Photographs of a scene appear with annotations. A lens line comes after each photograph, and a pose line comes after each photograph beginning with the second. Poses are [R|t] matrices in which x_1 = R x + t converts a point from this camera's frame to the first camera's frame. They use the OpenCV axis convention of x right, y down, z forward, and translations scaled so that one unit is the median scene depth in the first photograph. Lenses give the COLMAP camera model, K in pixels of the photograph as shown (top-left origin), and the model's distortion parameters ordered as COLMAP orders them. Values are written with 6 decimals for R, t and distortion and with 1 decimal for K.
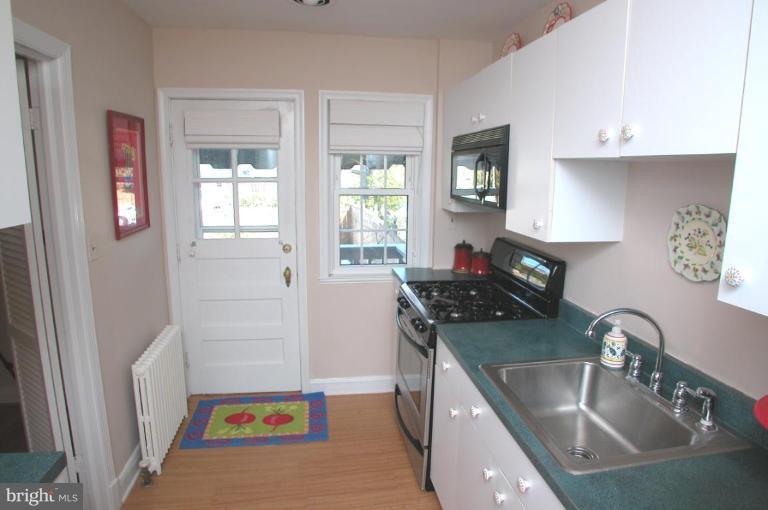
lens RADIAL K [[468.7, 0, 383.6], [0, 468.7, 254.9], [0, 0, 1]] dist [-0.069193, 0.000154]
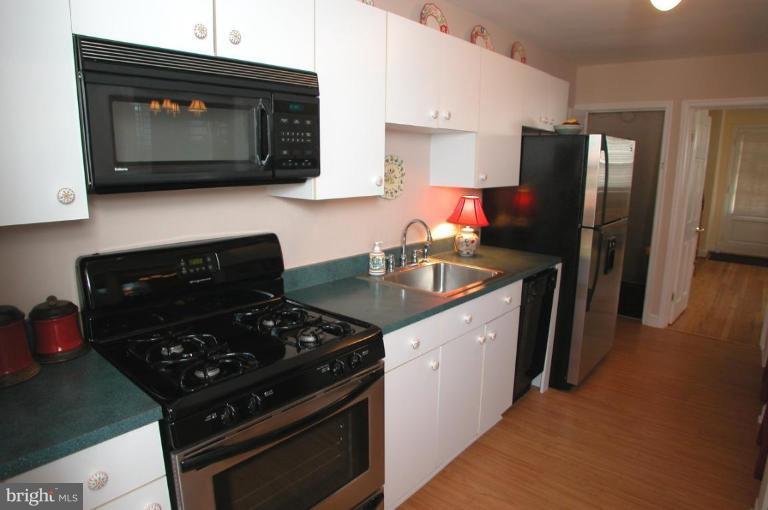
lens RADIAL K [[468.7, 0, 382.9], [0, 468.7, 254.6], [0, 0, 1]] dist [-0.069193, 0.000154]
pose [[-0.643971, -0.162724, 0.747544, -0.696399], [0.131436, 0.939058, 0.317639, -0.329969], [-0.753675, 0.302804, -0.583338, 2.210838]]
